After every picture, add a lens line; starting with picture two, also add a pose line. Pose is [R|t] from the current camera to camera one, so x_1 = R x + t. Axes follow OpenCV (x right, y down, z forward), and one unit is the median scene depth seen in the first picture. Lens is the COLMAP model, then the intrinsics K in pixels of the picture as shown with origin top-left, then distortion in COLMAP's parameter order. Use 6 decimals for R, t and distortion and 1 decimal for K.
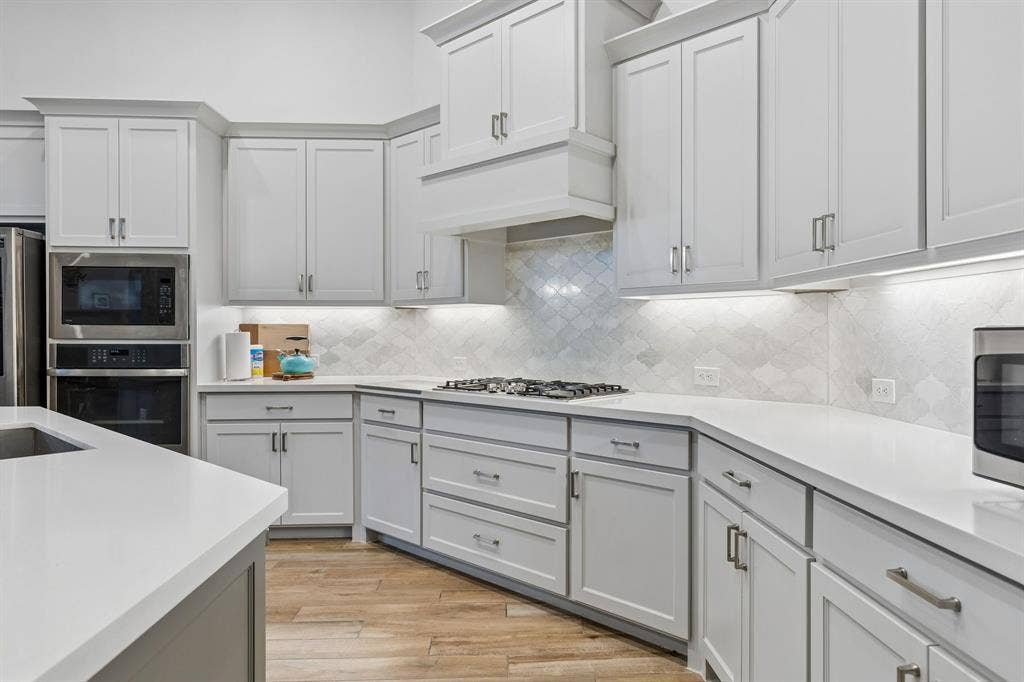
lens RADIAL K [[633.4, 0, 520.3], [0, 633.4, 335.2], [0, 0, 1]] dist [0.003355, 0.002630]
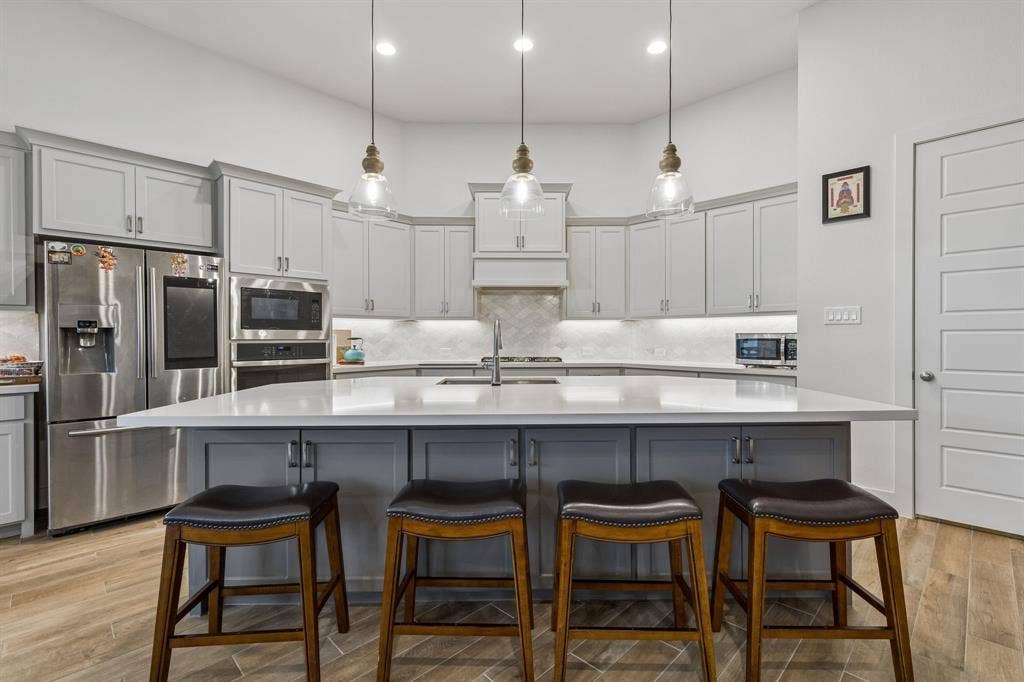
lens RADIAL K [[458.8, 0, 517.0], [0, 458.8, 339.1], [0, 0, 1]] dist [0.009591, -0.002309]
pose [[0.735058, -0.007160, 0.677967, -0.971066], [0.004433, 0.999974, 0.005754, 0.001346], [-0.677990, -0.001224, 0.735070, -0.149454]]
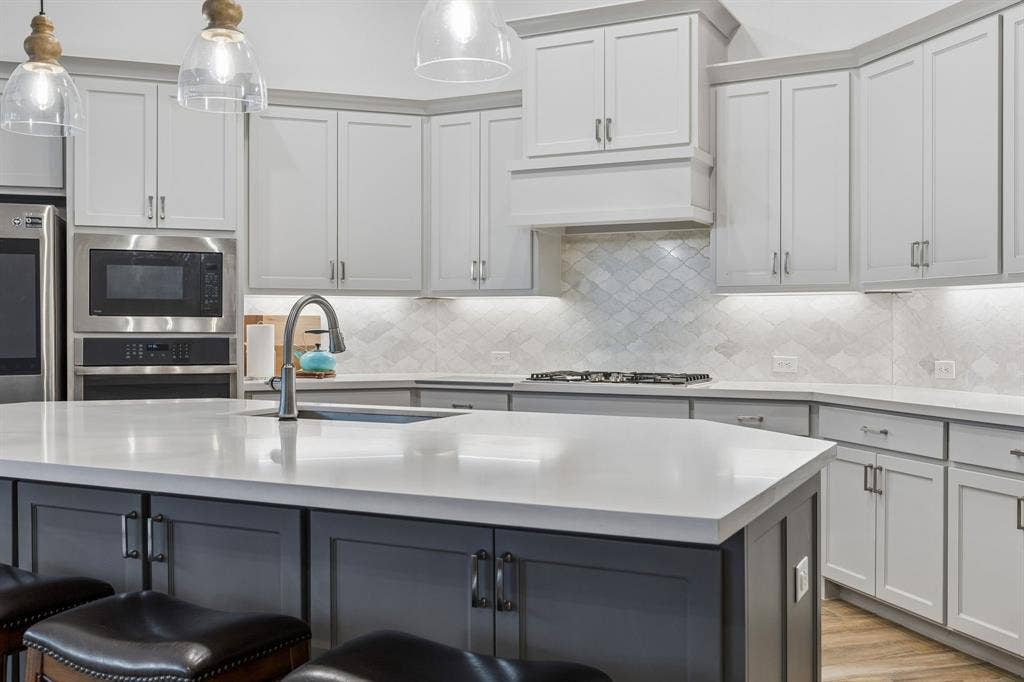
lens RADIAL K [[970.8, 0, 519.4], [0, 970.8, 332.0], [0, 0, 1]] dist [0.007110, 0.000000]
pose [[0.964242, -0.000729, 0.265022, -0.512005], [0.000150, 0.999998, 0.002207, 0.002705], [-0.265023, -0.002088, 0.964240, -0.450422]]
